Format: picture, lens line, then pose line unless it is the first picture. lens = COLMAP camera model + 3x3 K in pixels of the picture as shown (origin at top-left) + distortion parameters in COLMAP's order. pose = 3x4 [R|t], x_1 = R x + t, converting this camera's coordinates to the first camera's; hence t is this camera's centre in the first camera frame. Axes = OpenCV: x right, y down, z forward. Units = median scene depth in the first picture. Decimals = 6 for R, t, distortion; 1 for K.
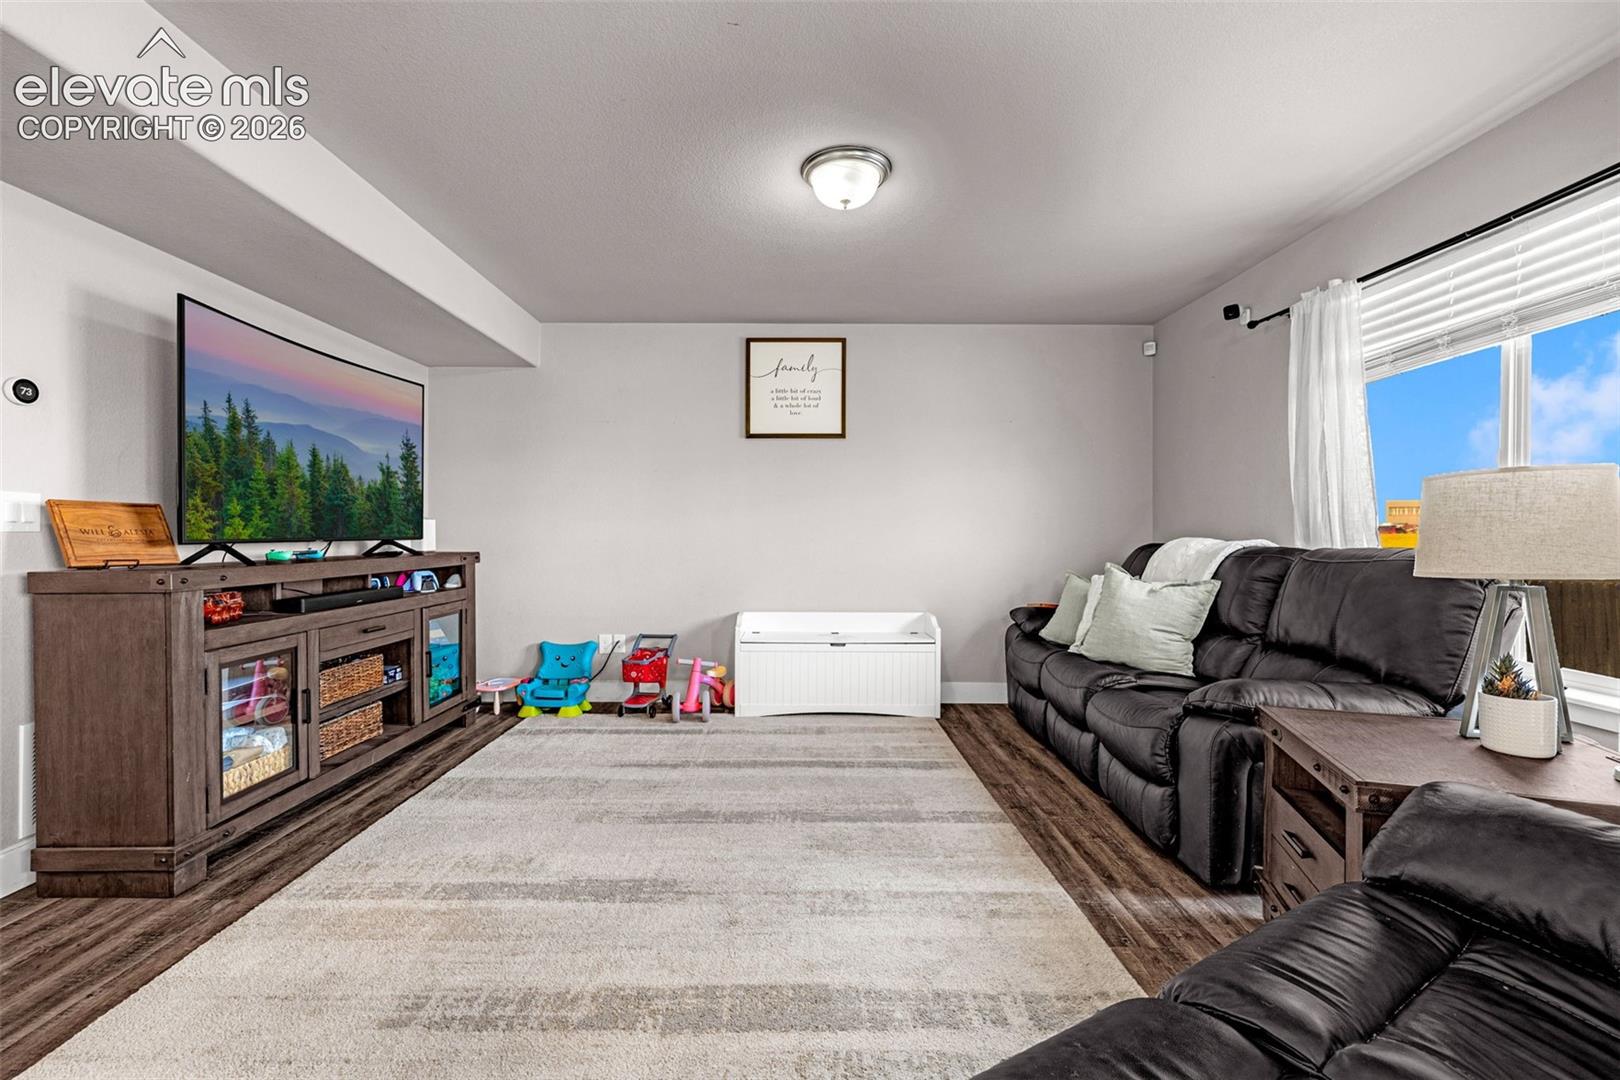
lens RADIAL K [[697.5, 0, 797.4], [0, 697.5, 538.6], [0, 0, 1]] dist [-0.000321, 0.000632]
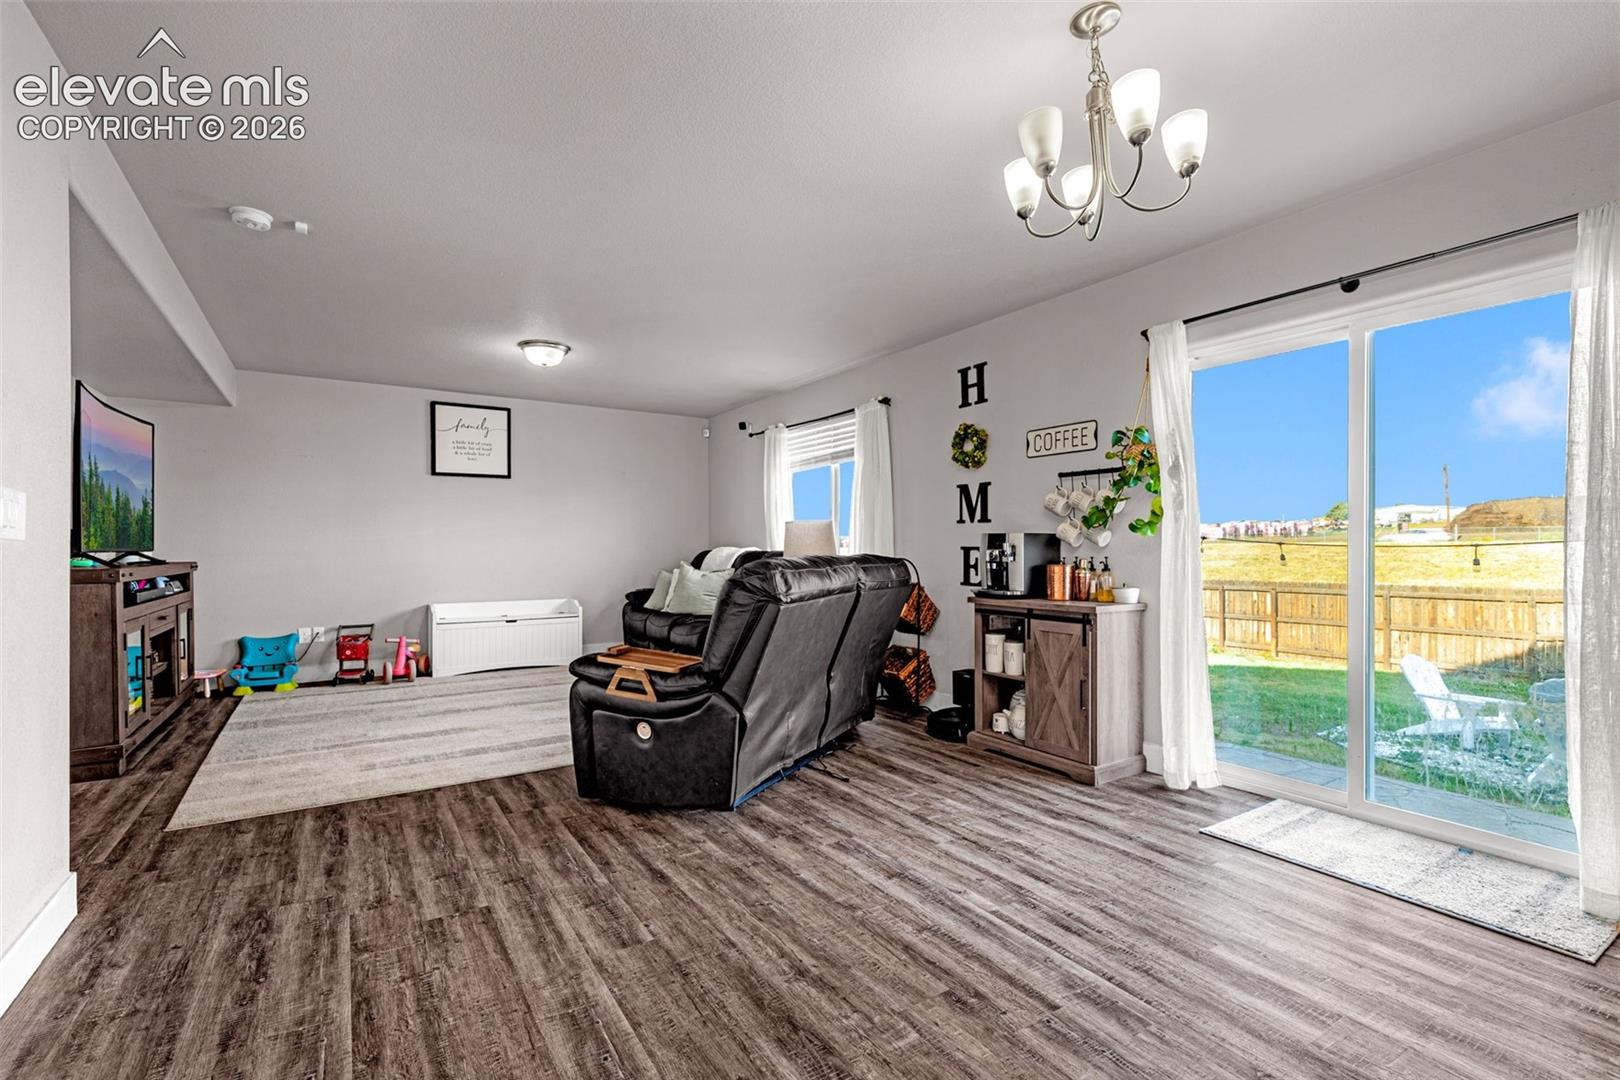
lens RADIAL K [[723.1, 0, 809.9], [0, 723.1, 551.9], [0, 0, 1]] dist [0.001890, -0.000200]
pose [[0.839856, -0.008115, 0.542748, -0.291269], [0.009208, 0.999957, 0.000703, 0.013384], [-0.542731, 0.004407, 0.839895, -0.753802]]
